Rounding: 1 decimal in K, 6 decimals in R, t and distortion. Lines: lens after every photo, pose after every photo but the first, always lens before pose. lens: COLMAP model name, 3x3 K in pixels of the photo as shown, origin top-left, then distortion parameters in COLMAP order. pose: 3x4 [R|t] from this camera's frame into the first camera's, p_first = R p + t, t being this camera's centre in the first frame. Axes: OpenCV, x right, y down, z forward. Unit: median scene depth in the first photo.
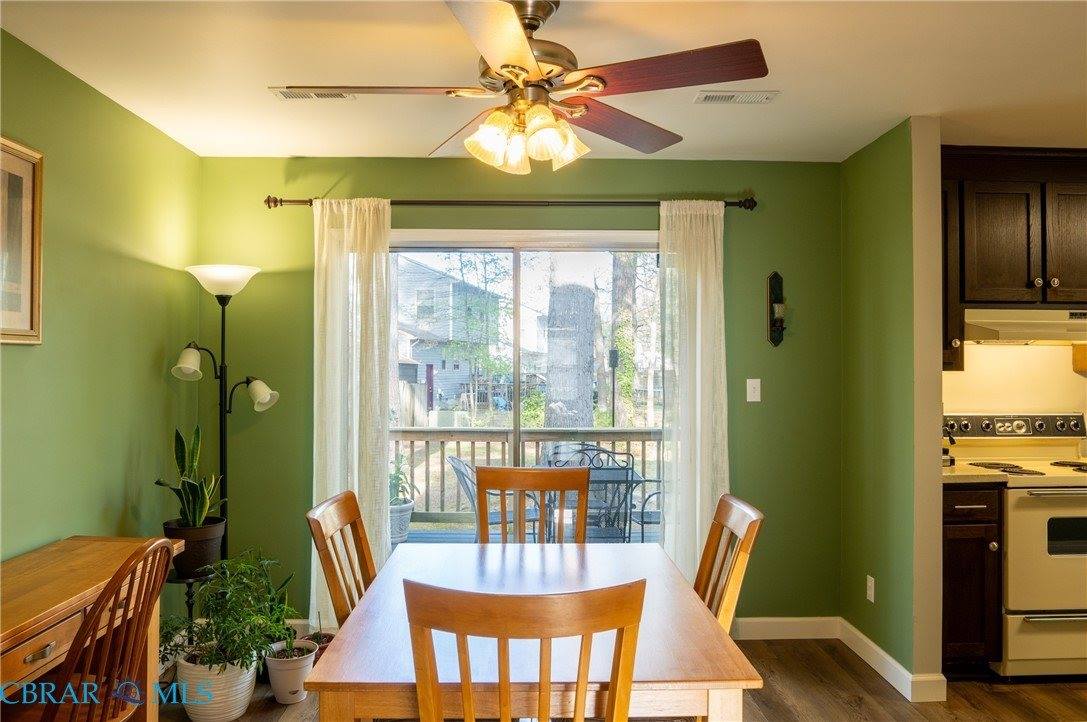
lens RADIAL K [[781.6, 0, 541.2], [0, 781.6, 361.5], [0, 0, 1]] dist [-0.058125, 0.023881]
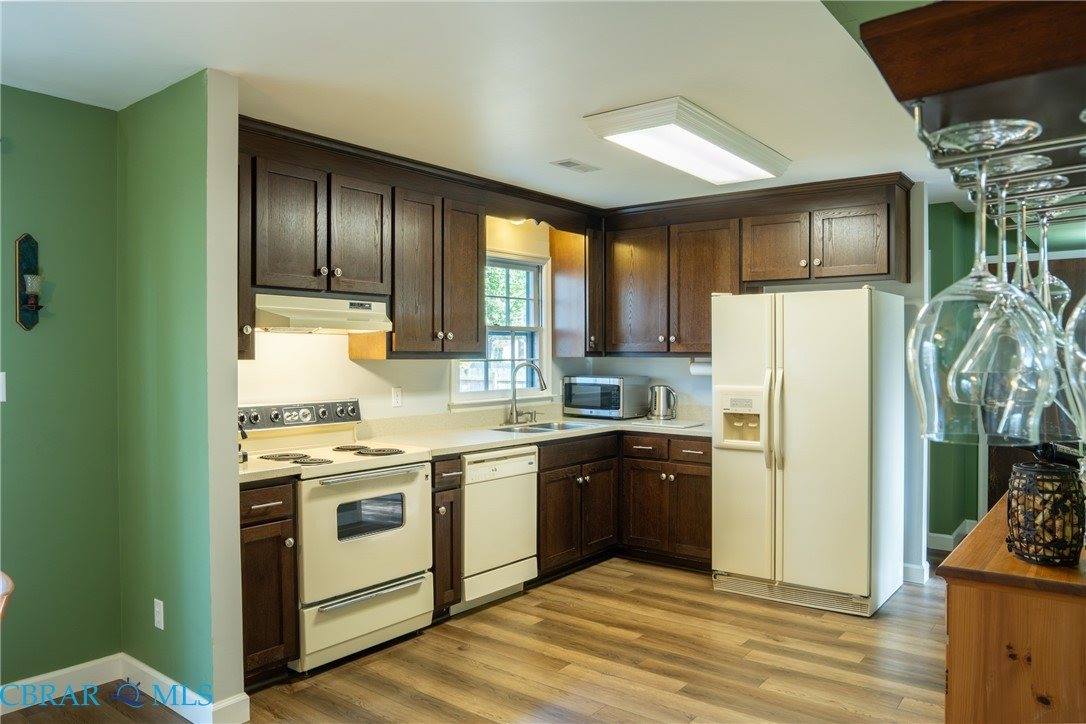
lens RADIAL K [[780.9, 0, 535.7], [0, 780.9, 360.8], [0, 0, 1]] dist [-0.058125, 0.023881]
pose [[0.629475, -0.009064, 0.776968, 0.029989], [-0.003618, 0.999887, 0.014596, -0.001390], [-0.777013, -0.011999, 0.629371, 0.139917]]
